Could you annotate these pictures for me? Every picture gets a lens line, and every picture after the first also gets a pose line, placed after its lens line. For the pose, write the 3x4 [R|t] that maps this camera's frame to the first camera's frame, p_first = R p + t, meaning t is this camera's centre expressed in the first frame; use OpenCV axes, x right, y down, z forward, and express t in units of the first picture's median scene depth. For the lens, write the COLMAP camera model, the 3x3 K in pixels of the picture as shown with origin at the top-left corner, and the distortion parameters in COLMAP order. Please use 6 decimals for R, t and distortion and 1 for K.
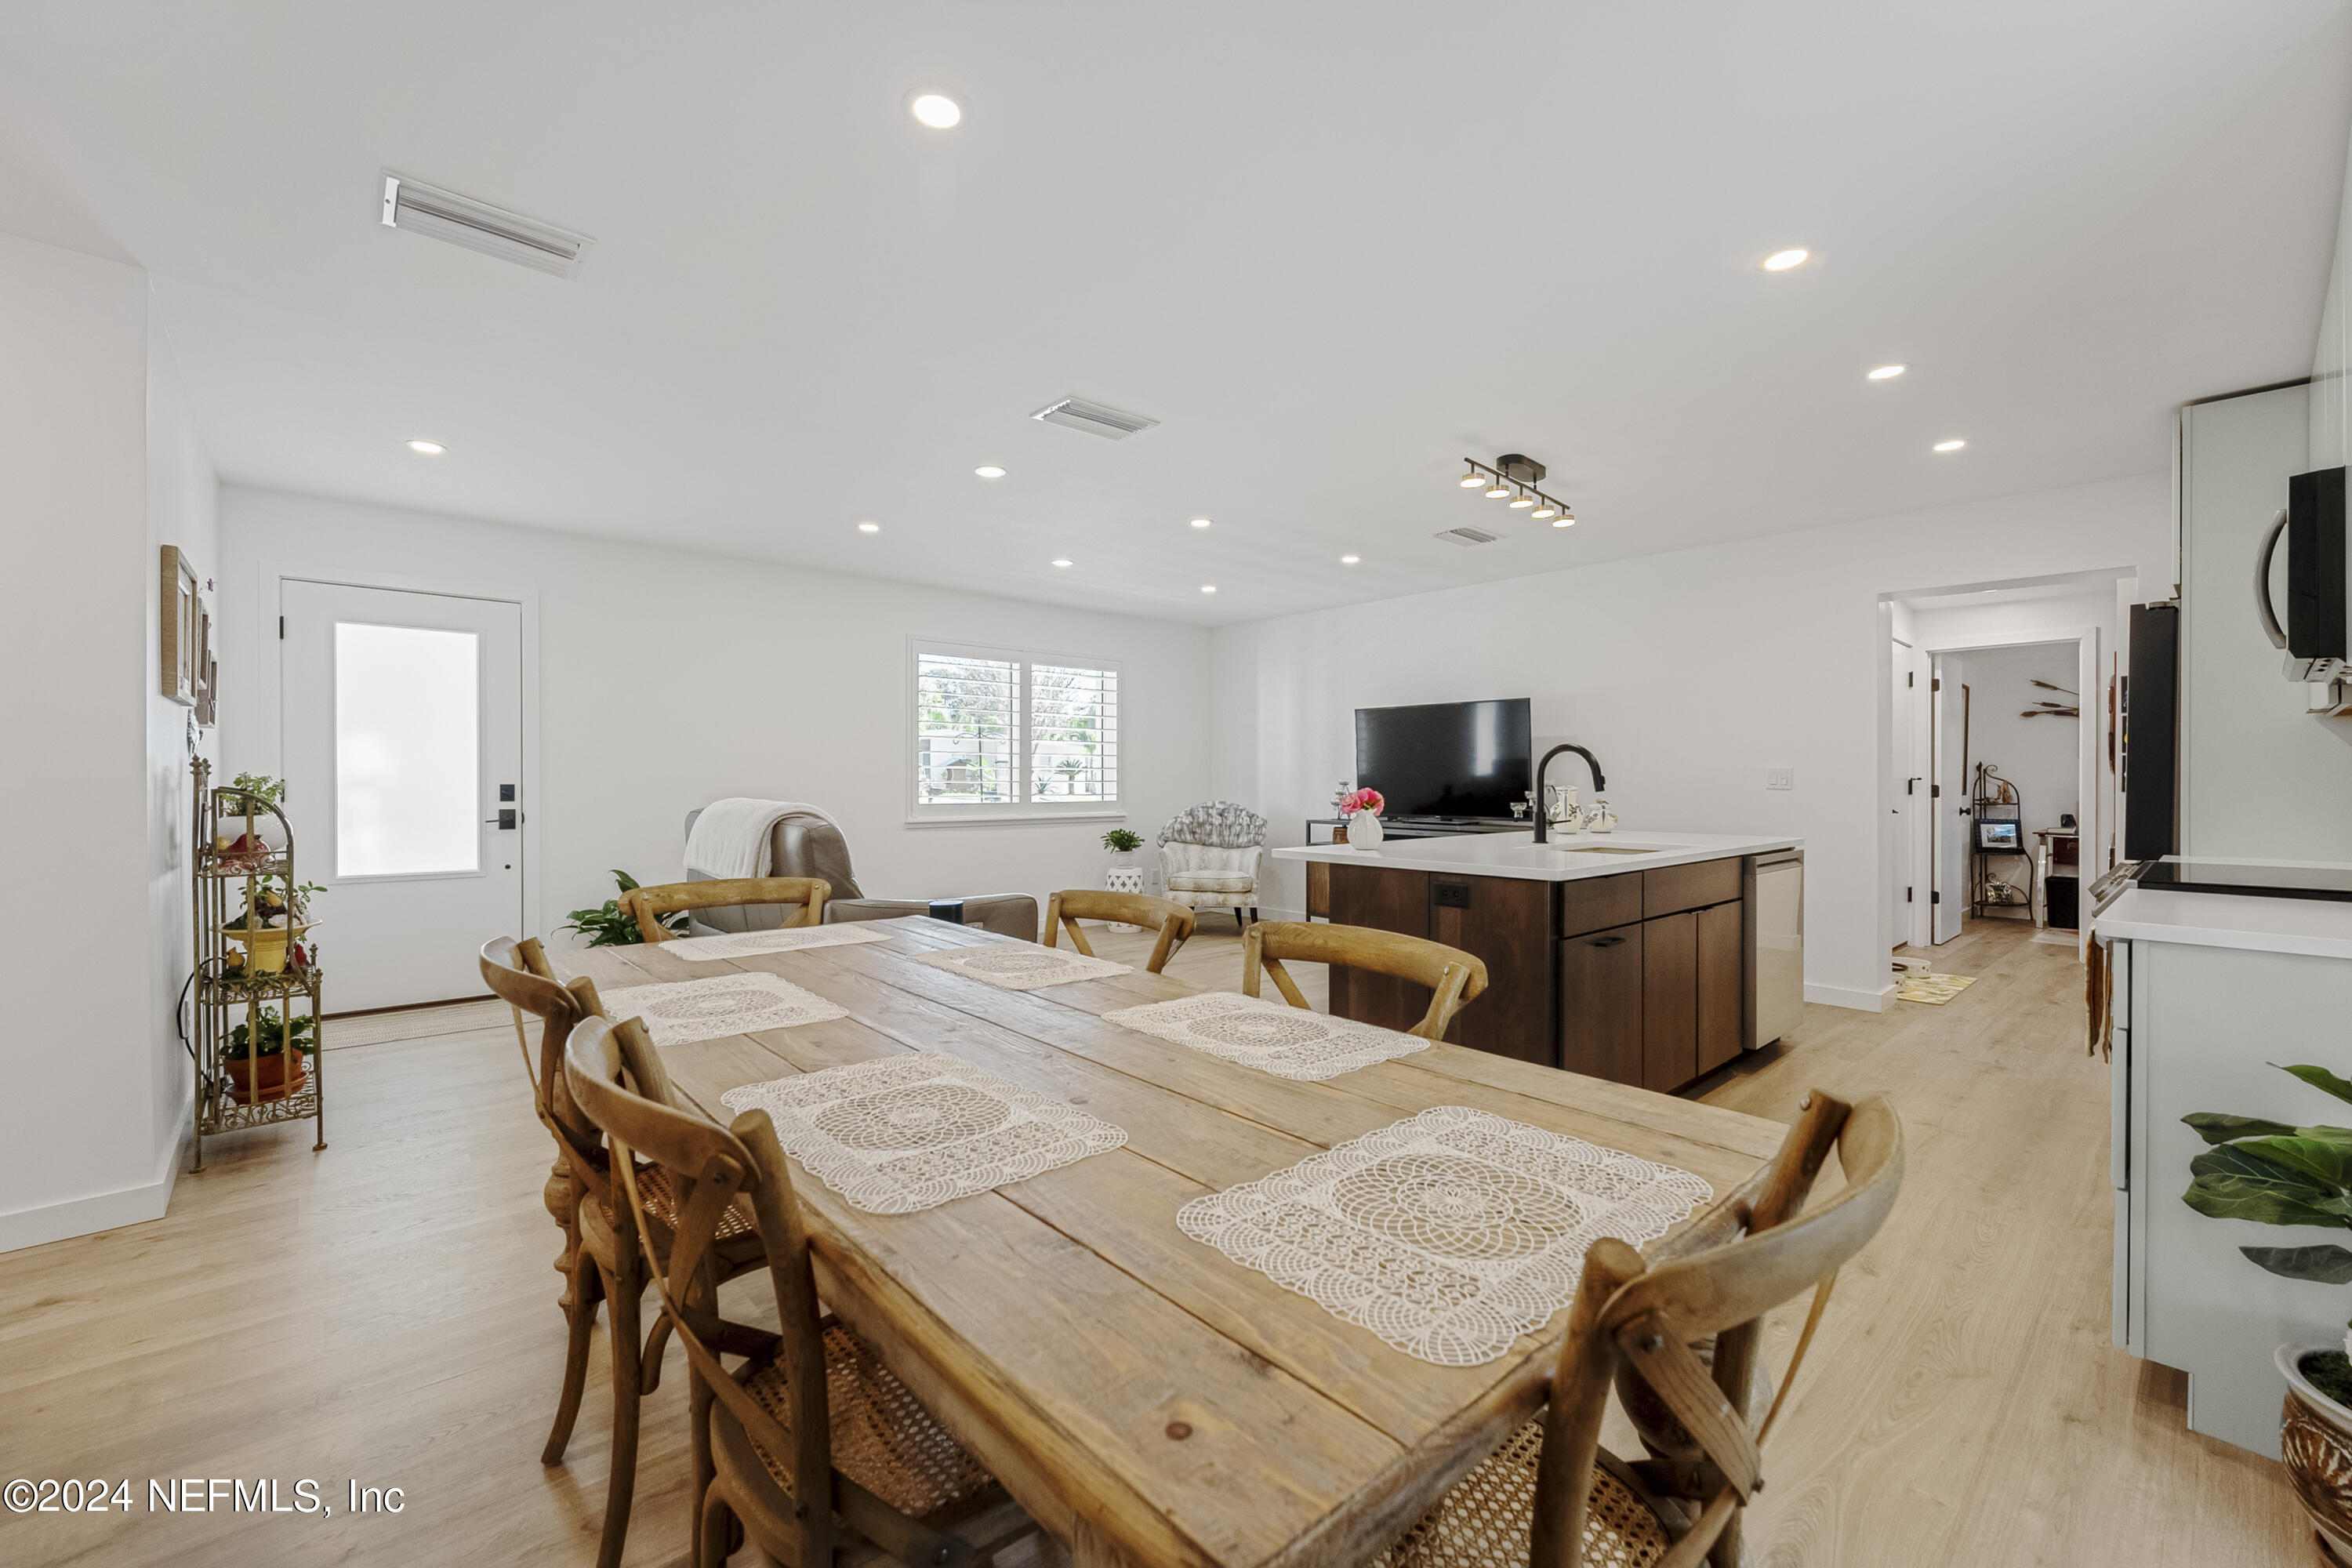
lens RADIAL K [[959.2, 0, 1143.0], [0, 959.2, 777.6], [0, 0, 1]] dist [-0.000115, 0.000680]
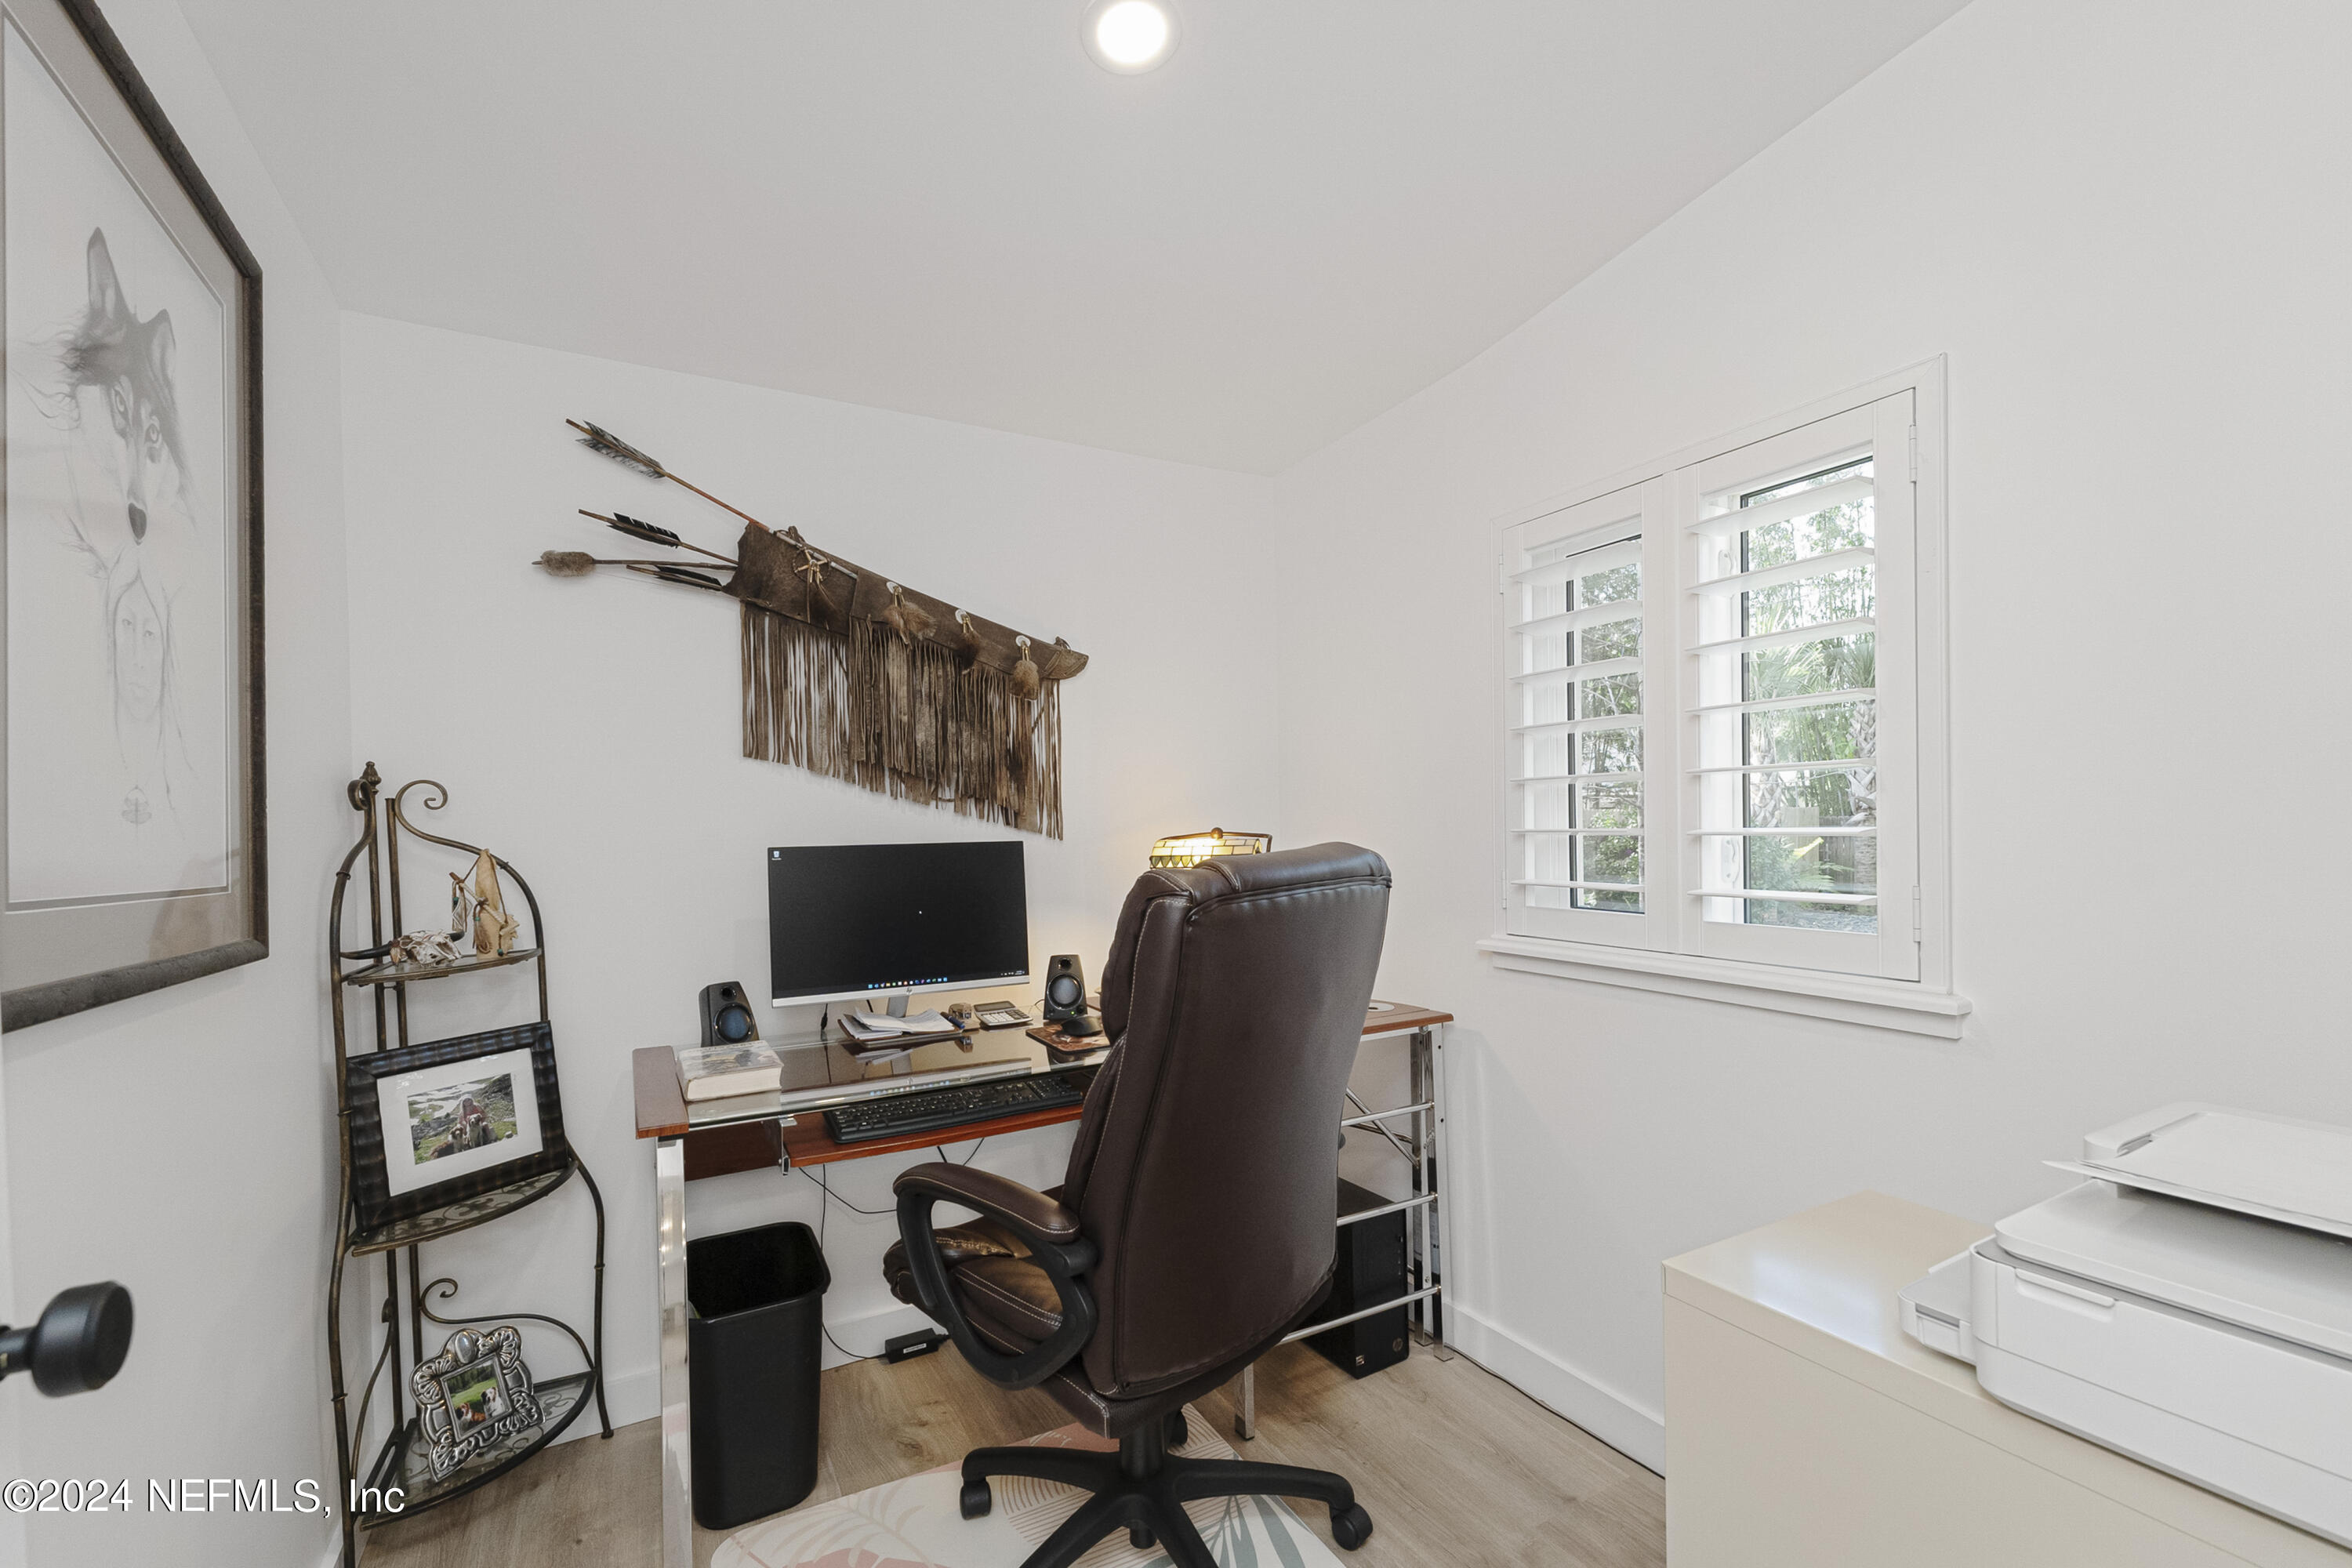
lens RADIAL K [[959.2, 0, 1164.7], [0, 959.2, 840.0], [0, 0, 1]] dist [-0.000115, 0.000680]
pose [[0.204933, -0.025095, 0.978454, 0.721172], [0.021844, 0.999540, 0.021061, -0.000742], [-0.978532, 0.017057, 0.205386, 0.808066]]
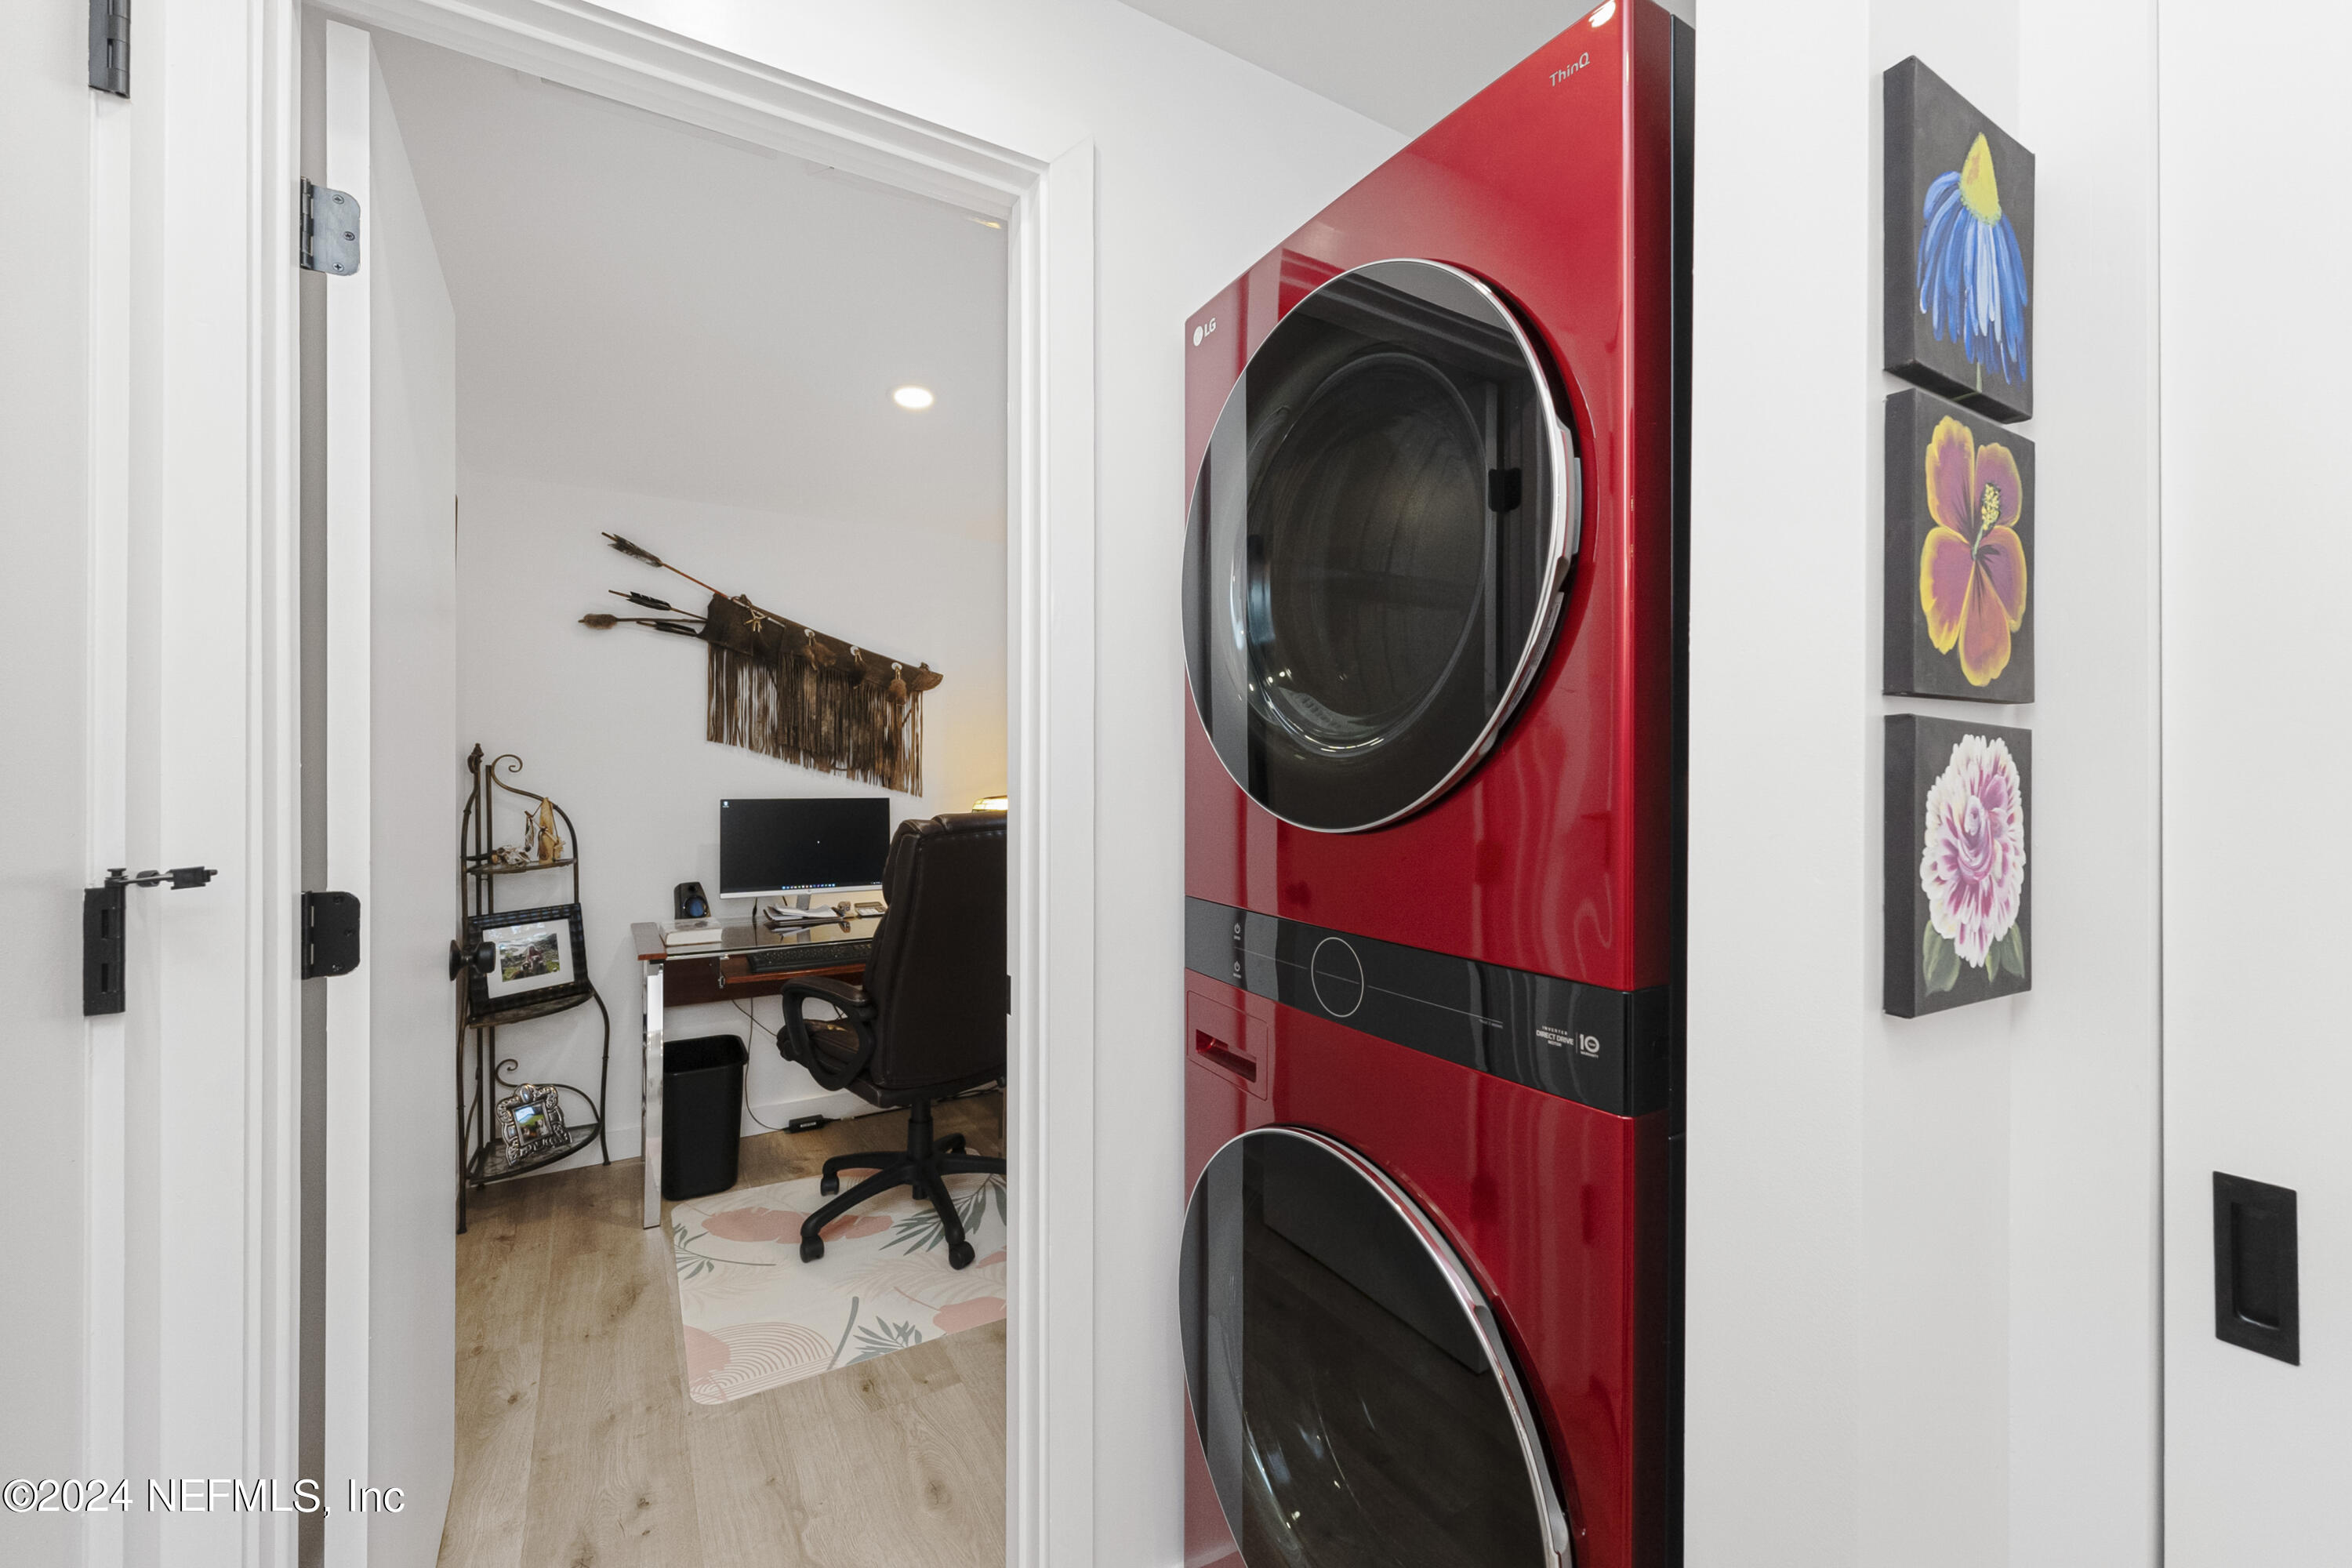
lens RADIAL K [[959.2, 0, 1182.4], [0, 959.2, 770.0], [0, 0, 1]] dist [-0.000115, 0.000680]
pose [[0.168597, -0.007343, 0.985658, 0.587506], [-0.003472, 0.999962, 0.008043, -0.011361], [-0.985679, -0.004778, 0.168565, 0.707000]]
